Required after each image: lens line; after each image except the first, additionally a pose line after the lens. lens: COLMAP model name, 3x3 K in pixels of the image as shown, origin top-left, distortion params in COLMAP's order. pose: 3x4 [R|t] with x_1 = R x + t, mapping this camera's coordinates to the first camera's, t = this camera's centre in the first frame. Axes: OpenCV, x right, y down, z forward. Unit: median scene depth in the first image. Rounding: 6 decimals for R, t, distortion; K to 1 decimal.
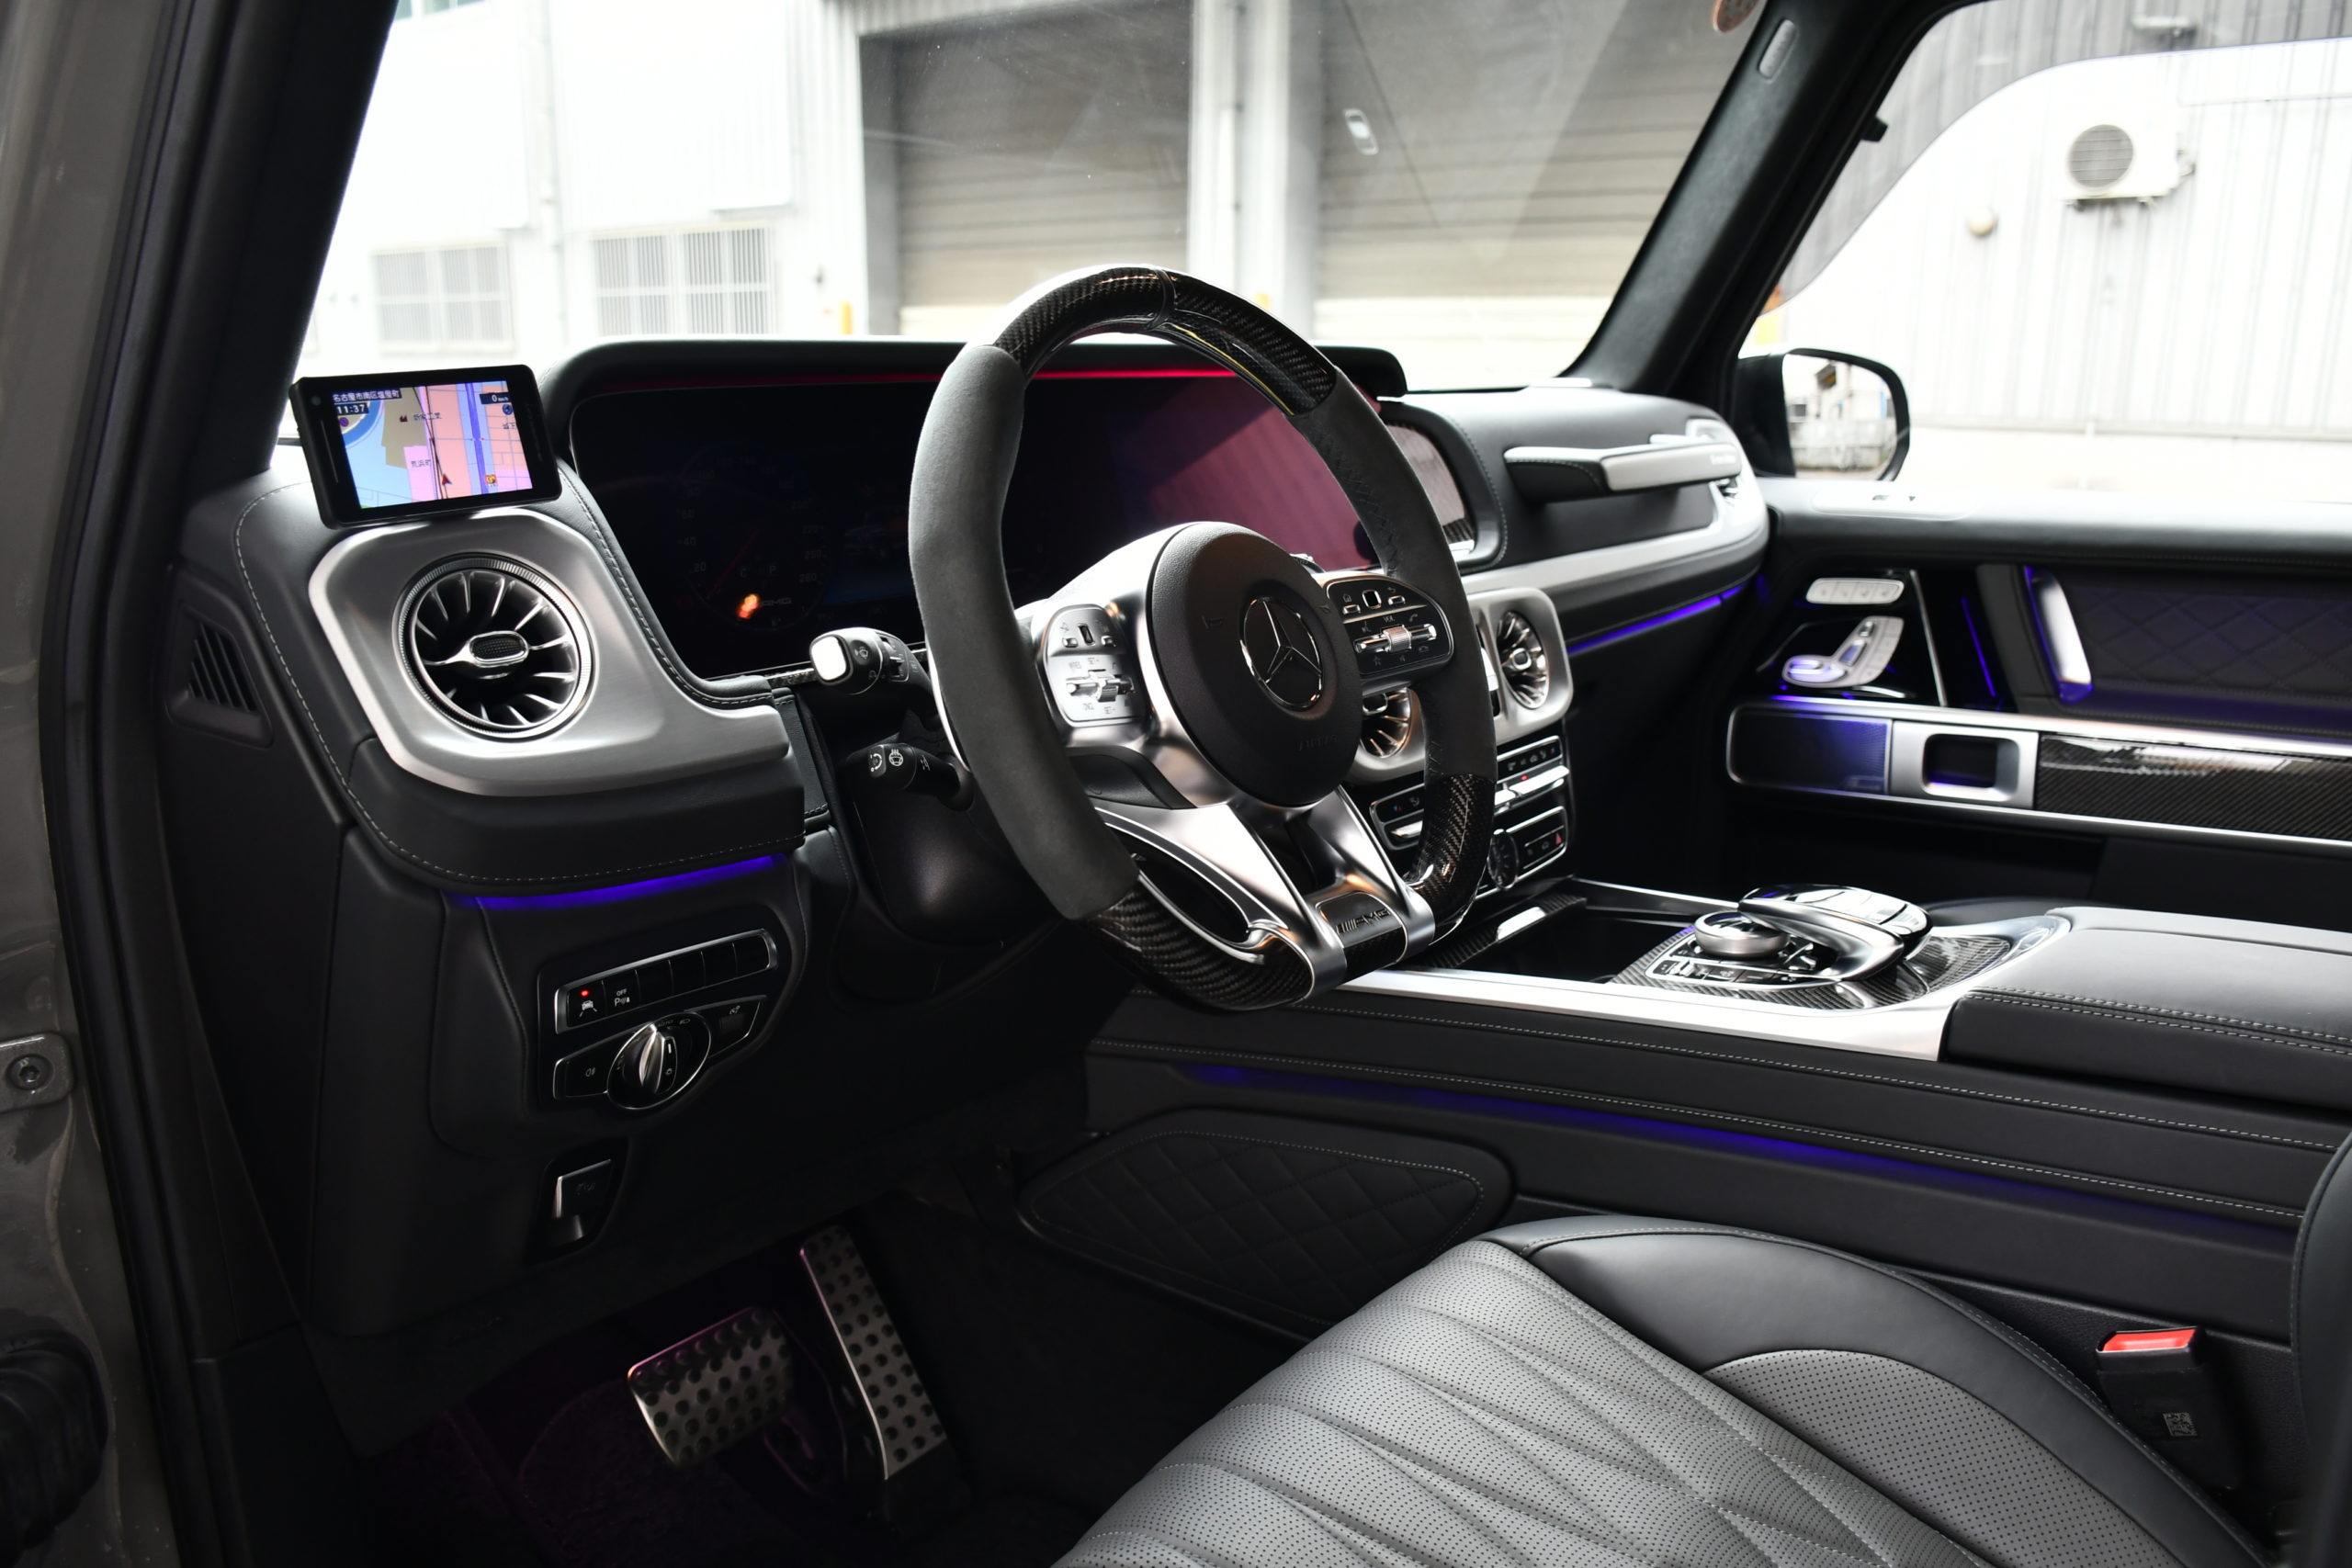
lens RADIAL K [[1690.7, 0, 1176.0], [0, 1690.7, 784.0], [0, 0, 1]] dist [-0.056199, -0.001997]
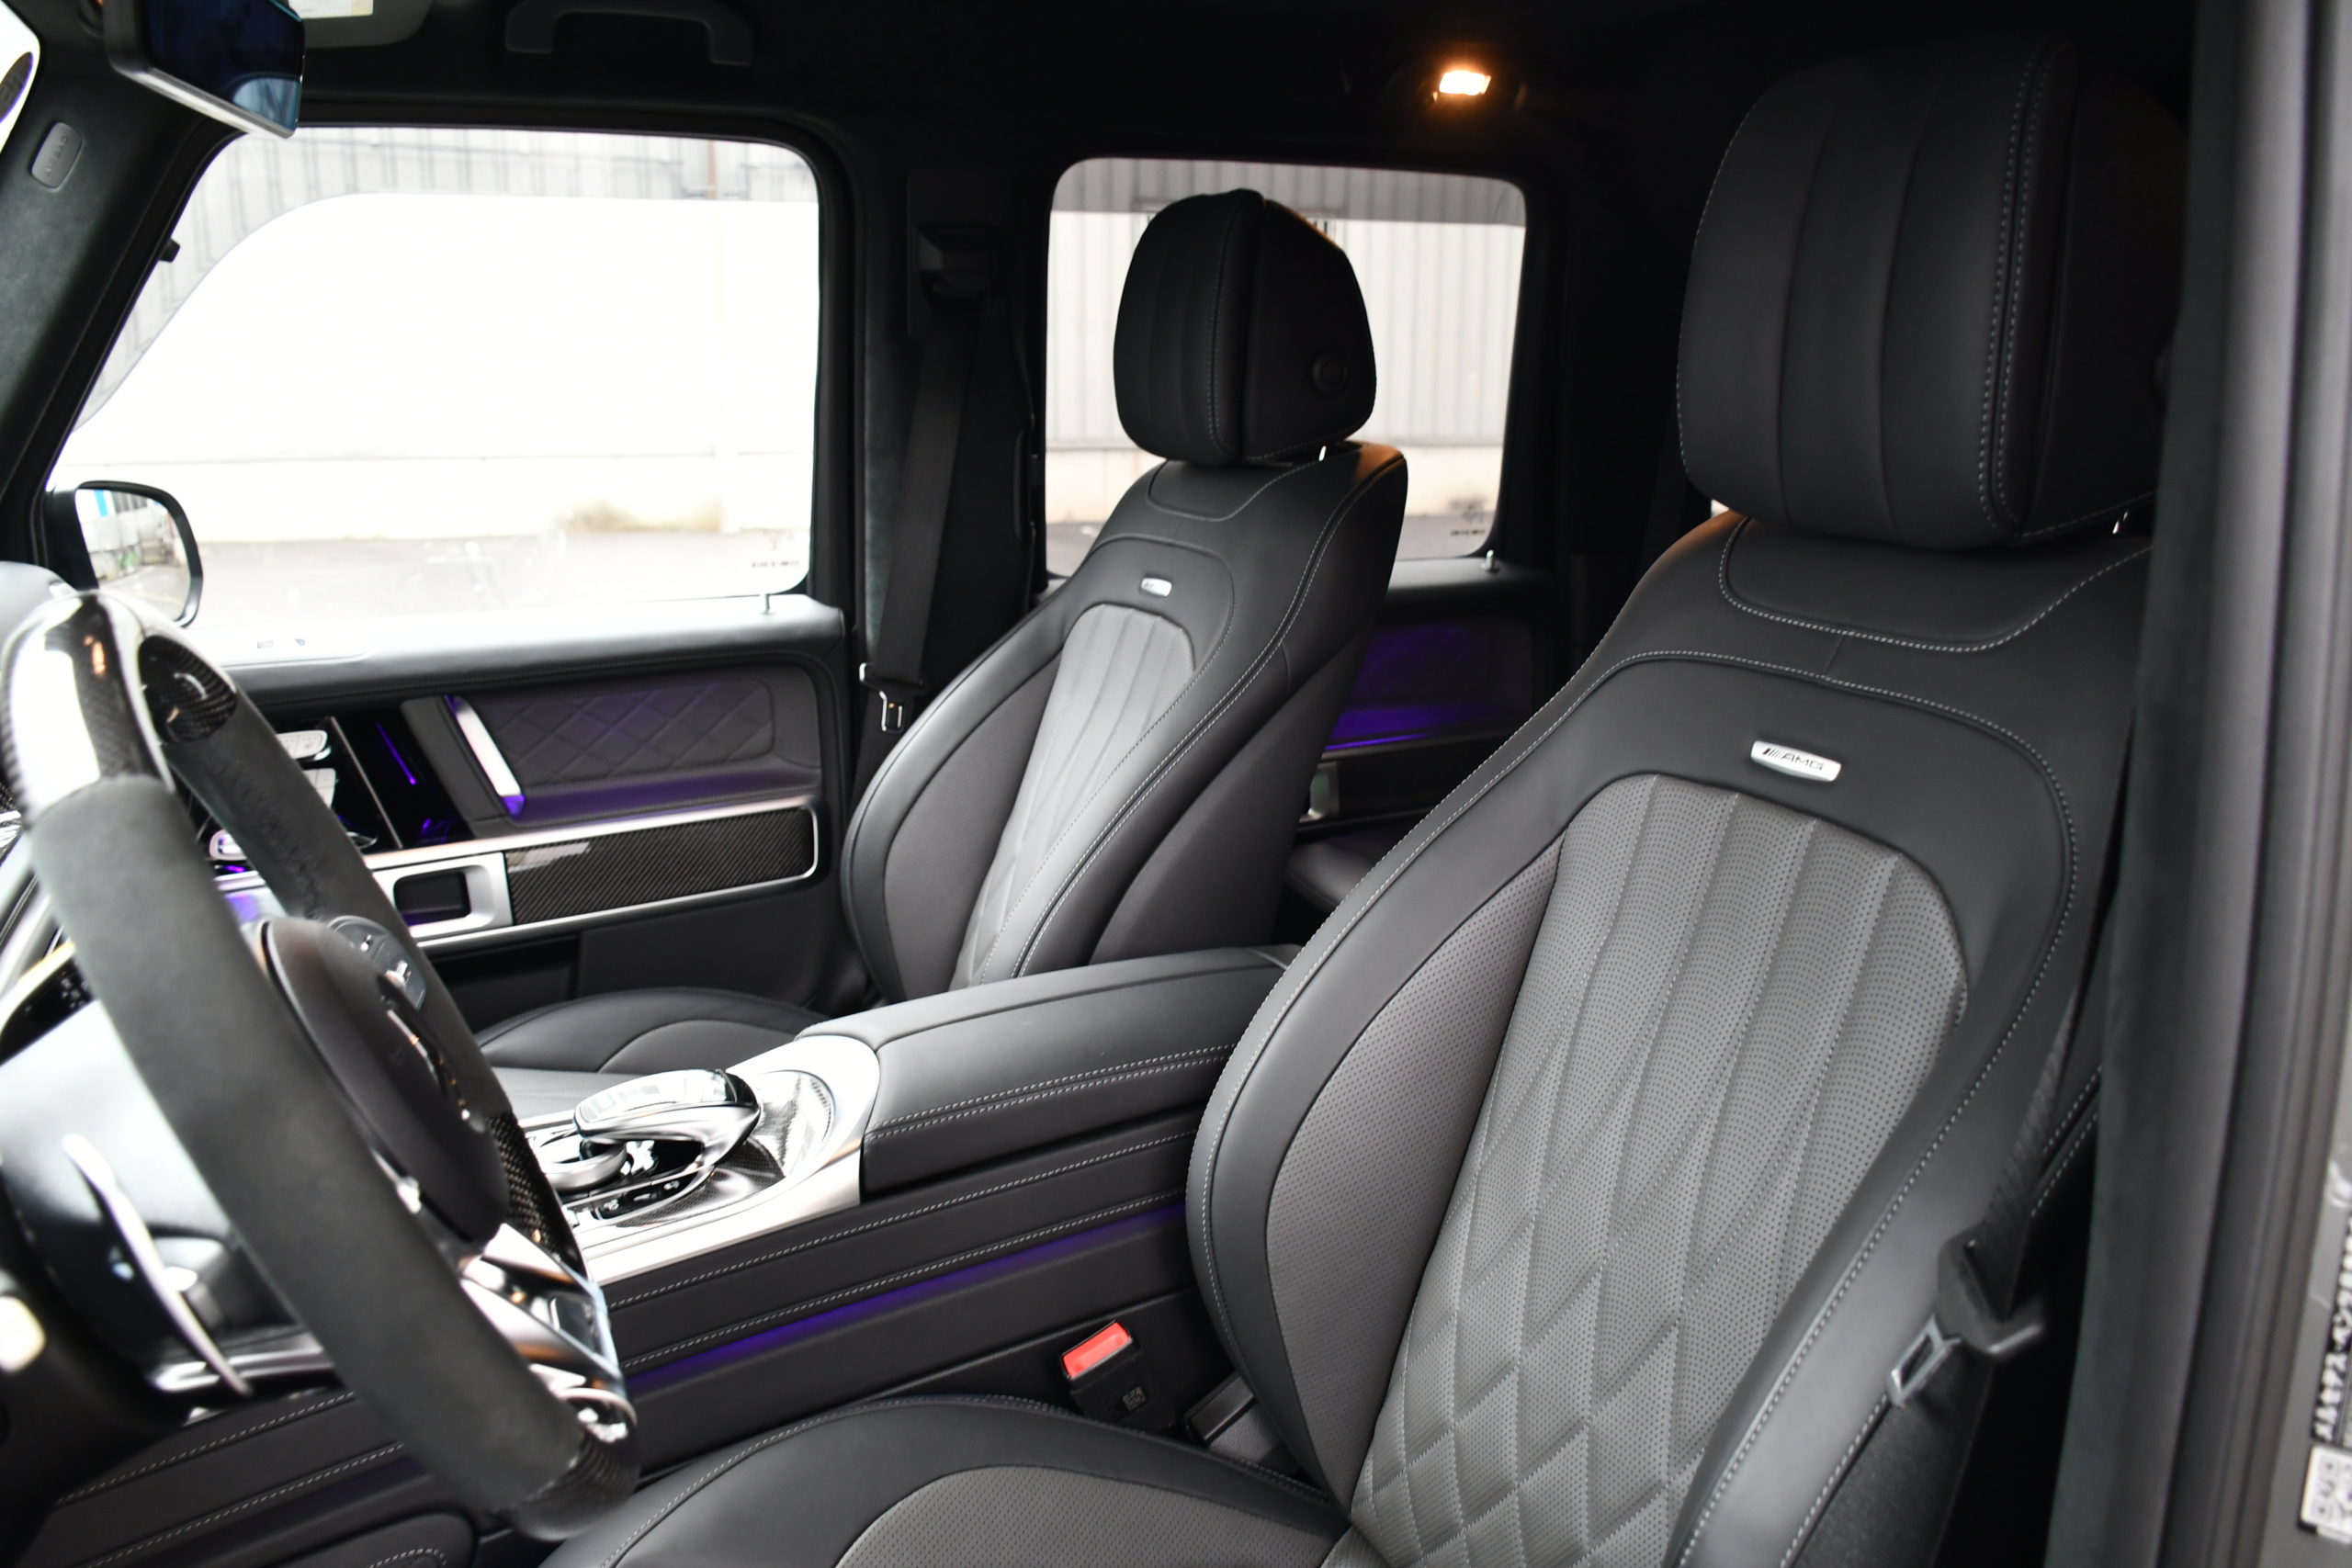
lens RADIAL K [[1690.7, 0, 1176.0], [0, 1690.7, 784.0], [0, 0, 1]] dist [-0.056199, -0.001997]
pose [[0.443478, -0.195000, 0.874815, -0.192523], [0.213527, 0.970929, 0.108178, -0.093824], [-0.870479, 0.138822, 0.472224, 0.139226]]
